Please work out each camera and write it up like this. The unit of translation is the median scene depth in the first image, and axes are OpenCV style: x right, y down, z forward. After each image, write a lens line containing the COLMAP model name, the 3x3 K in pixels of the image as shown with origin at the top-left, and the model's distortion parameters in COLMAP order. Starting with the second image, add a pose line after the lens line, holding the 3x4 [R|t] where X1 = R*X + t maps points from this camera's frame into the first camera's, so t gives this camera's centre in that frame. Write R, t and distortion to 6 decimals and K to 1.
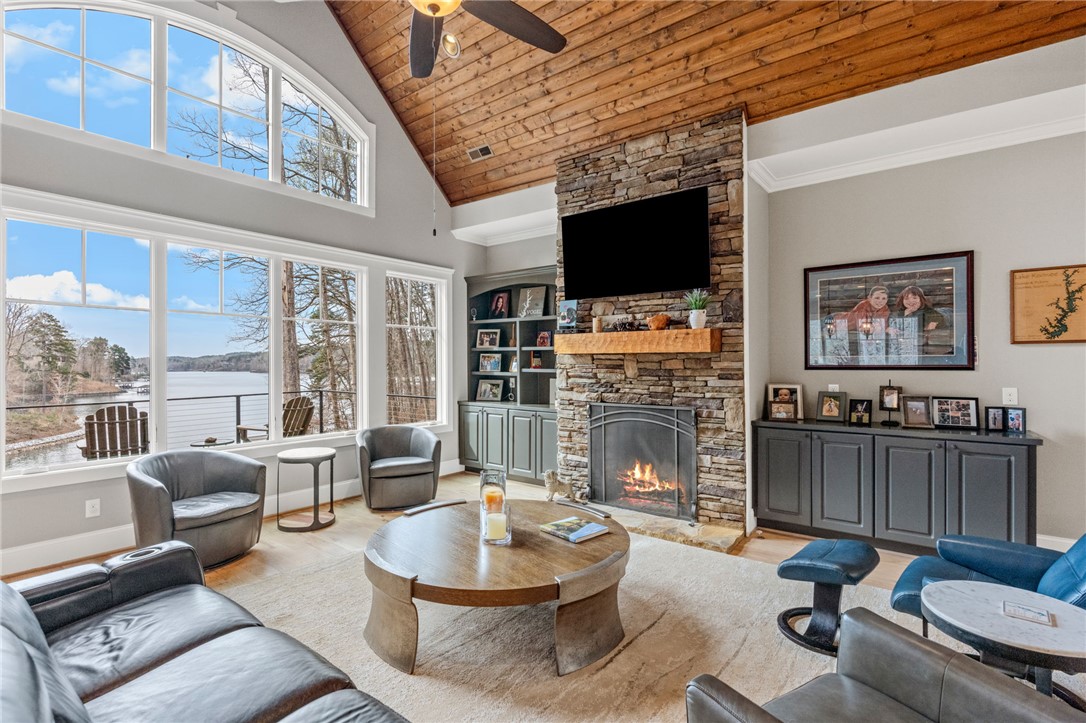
lens RADIAL K [[520.6, 0, 554.5], [0, 520.6, 357.2], [0, 0, 1]] dist [0.004192, 0.000830]
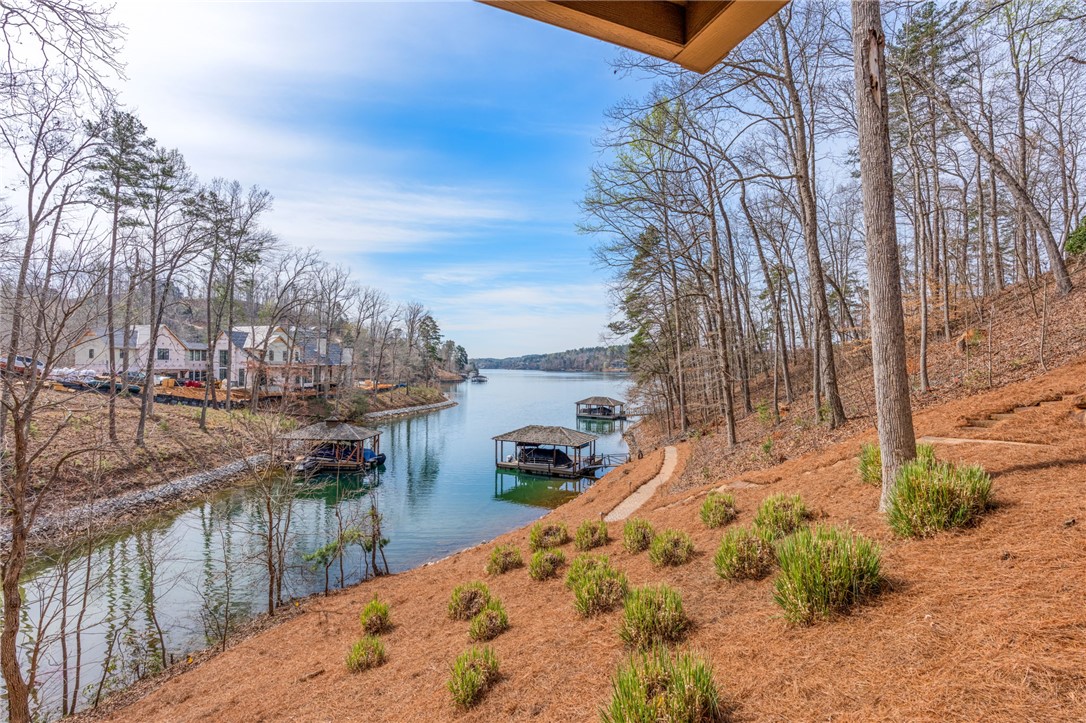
lens RADIAL K [[470.4, 0, 546.0], [0, 470.4, 361.3], [0, 0, 1]] dist [-0.015338, 0.000619]
pose [[0.884523, -0.001279, -0.466494, -0.109960], [-0.004200, 0.999934, -0.010705, 0.042337], [0.466477, 0.011429, 0.884460, 0.047139]]
